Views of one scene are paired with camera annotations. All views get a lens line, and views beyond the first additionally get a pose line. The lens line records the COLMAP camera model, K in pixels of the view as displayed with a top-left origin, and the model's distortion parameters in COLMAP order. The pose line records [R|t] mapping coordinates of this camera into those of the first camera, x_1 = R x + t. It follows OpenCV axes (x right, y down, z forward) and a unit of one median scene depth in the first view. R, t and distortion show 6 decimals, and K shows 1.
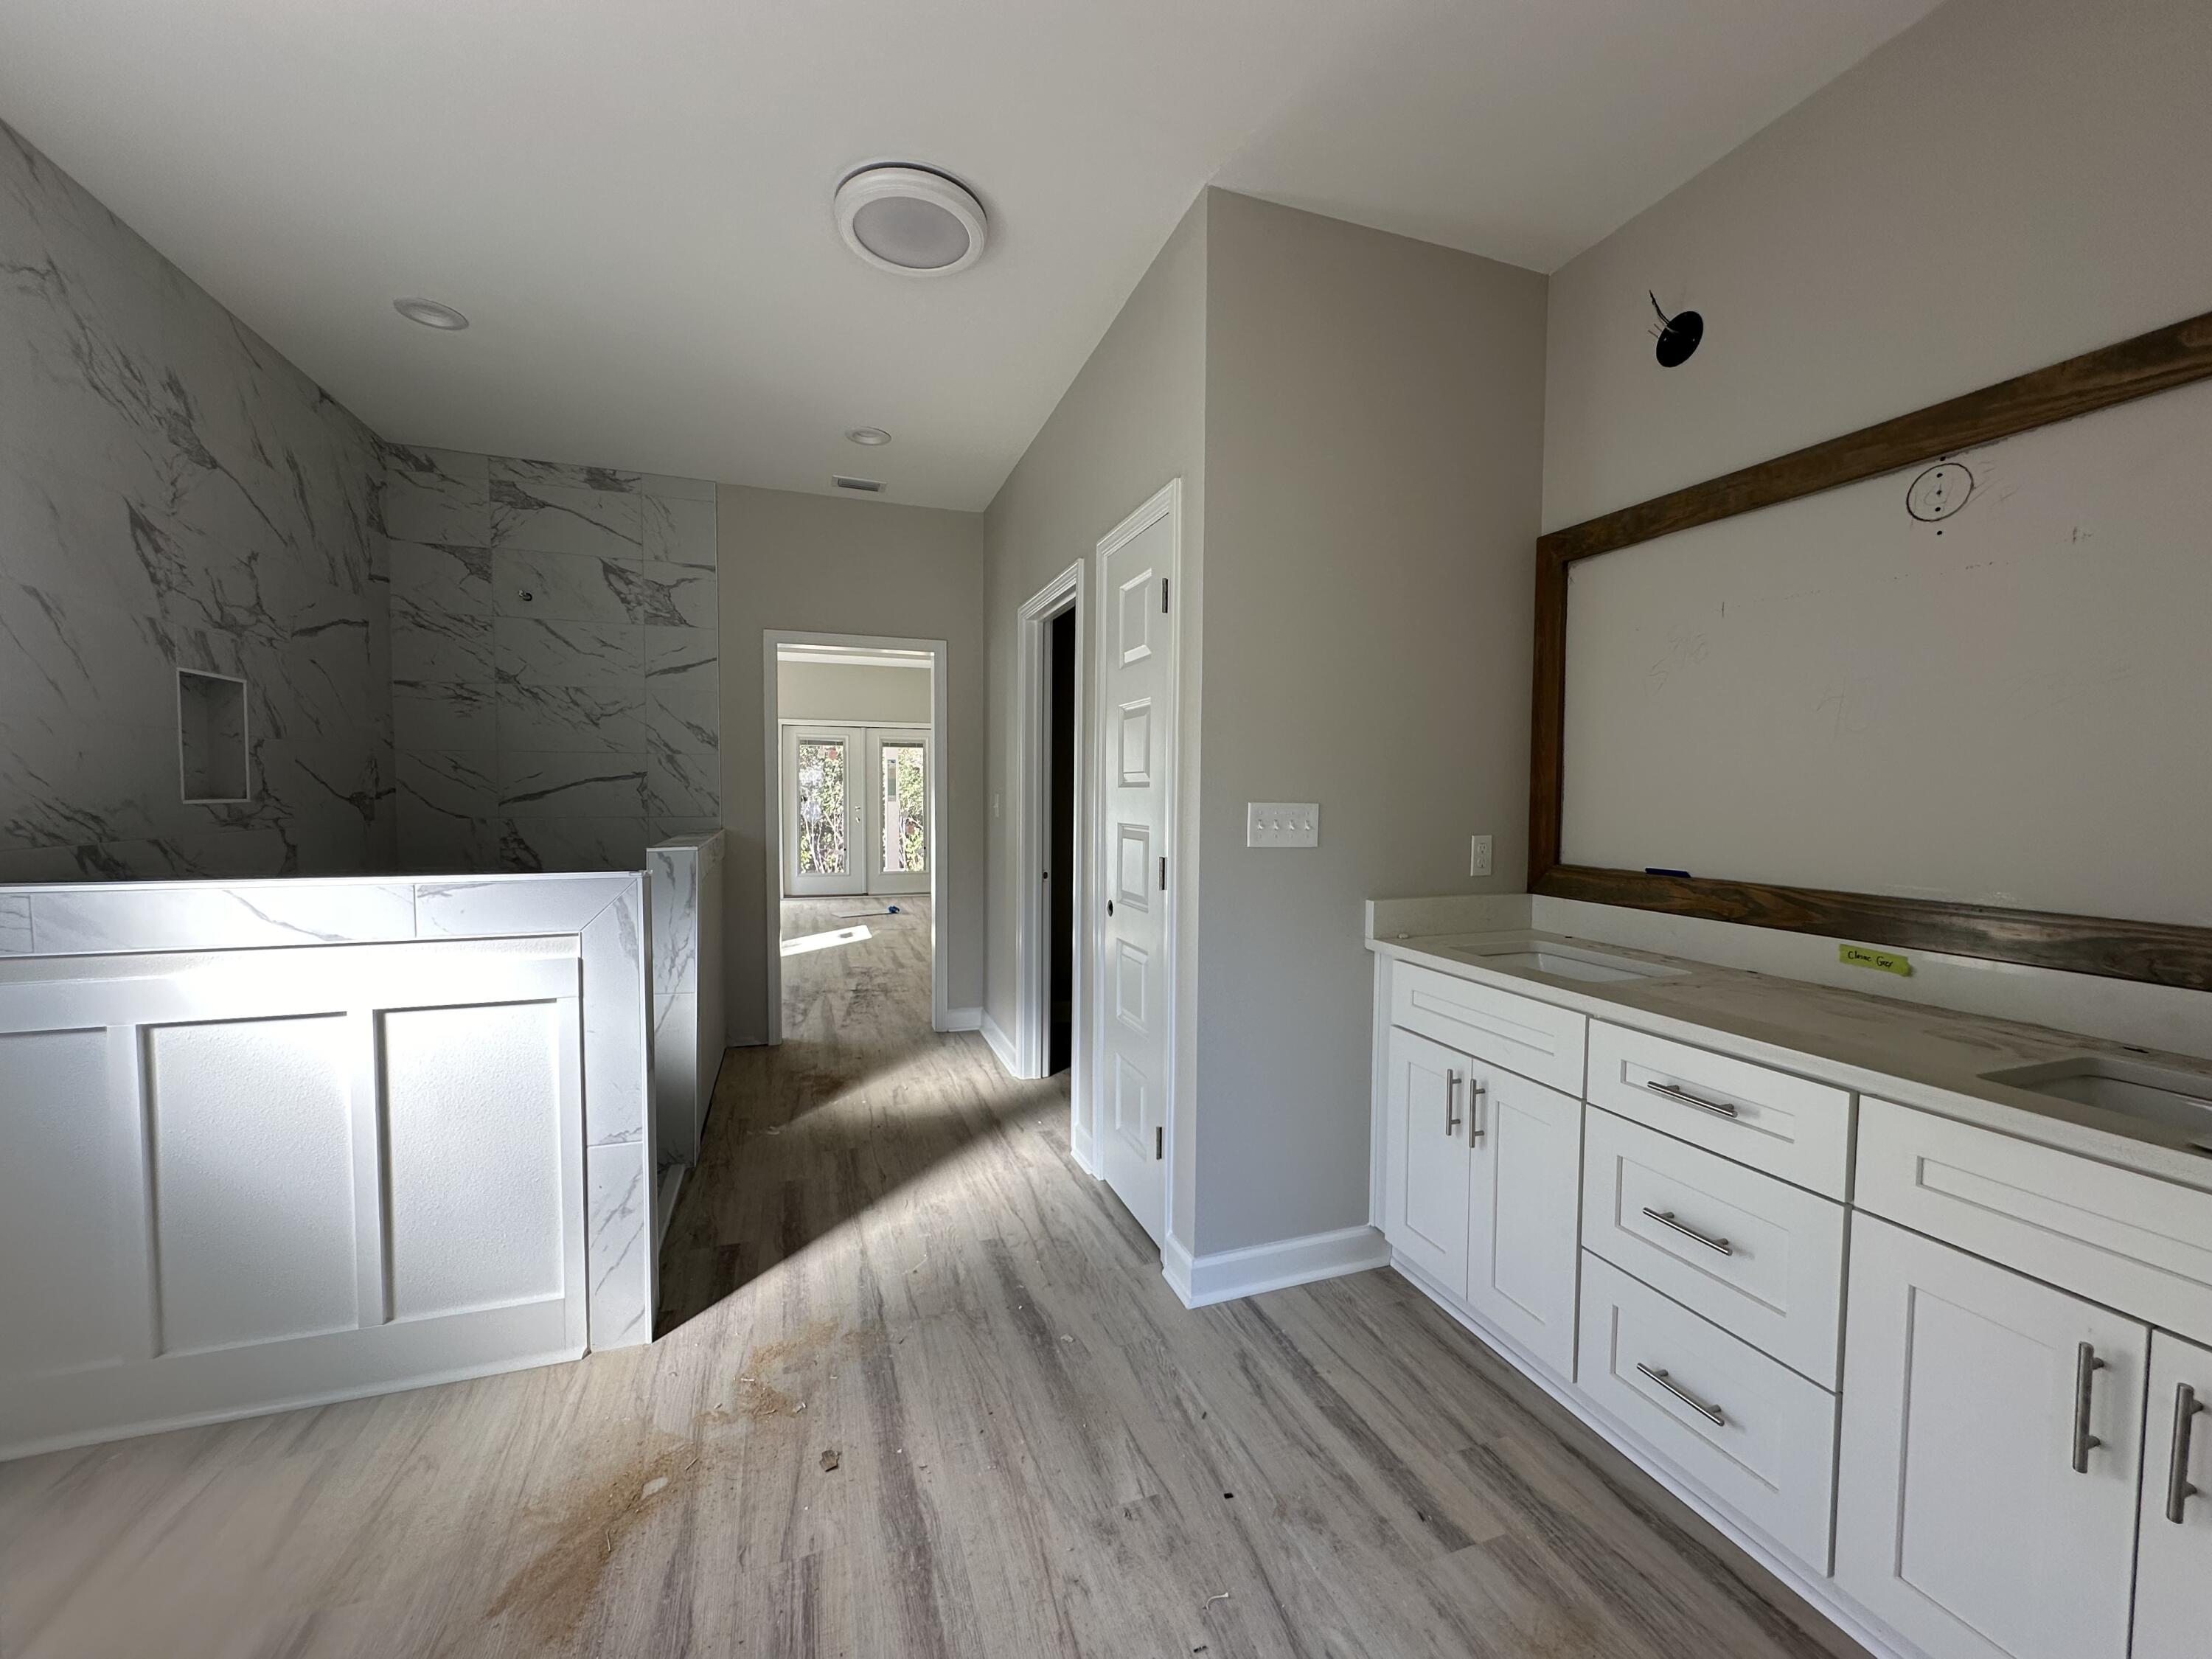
lens RADIAL K [[880.8, 0, 1111.6], [0, 880.8, 828.6], [0, 0, 1]] dist [0.003231, 0.000500]
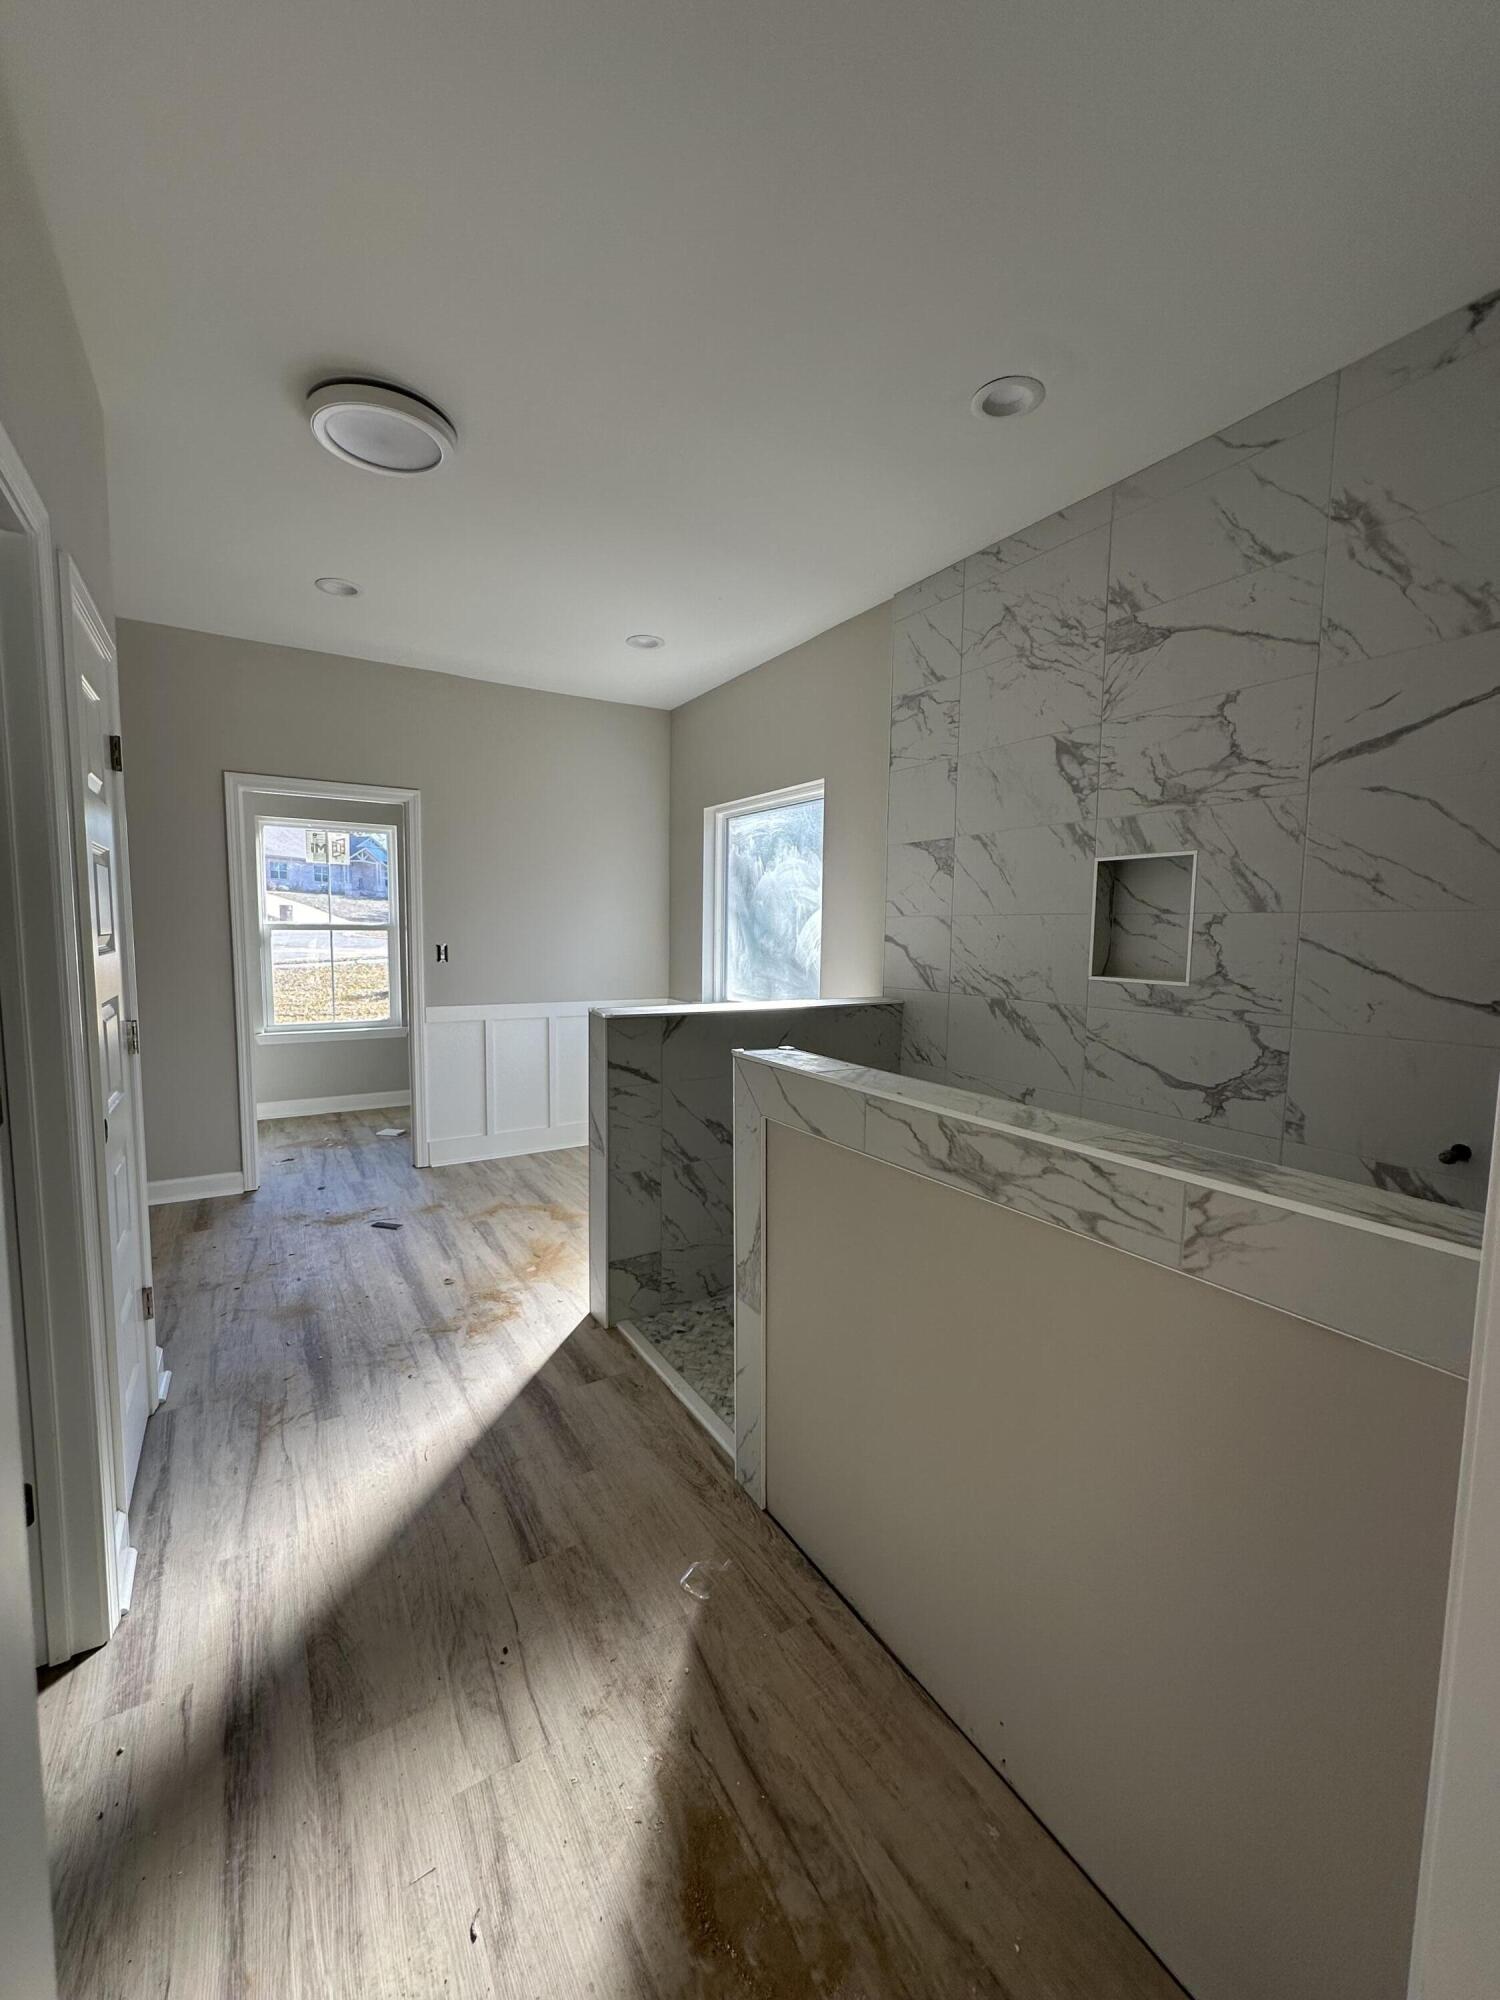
lens RADIAL K [[796.4, 0, 742.1], [0, 796.4, 1004.0], [0, 0, 1]] dist [0.003231, 0.000500]
pose [[-0.978990, -0.003591, -0.203879, -0.405218], [-0.031891, 0.990237, 0.135694, -0.120571], [0.201401, 0.139345, -0.969547, 1.900183]]
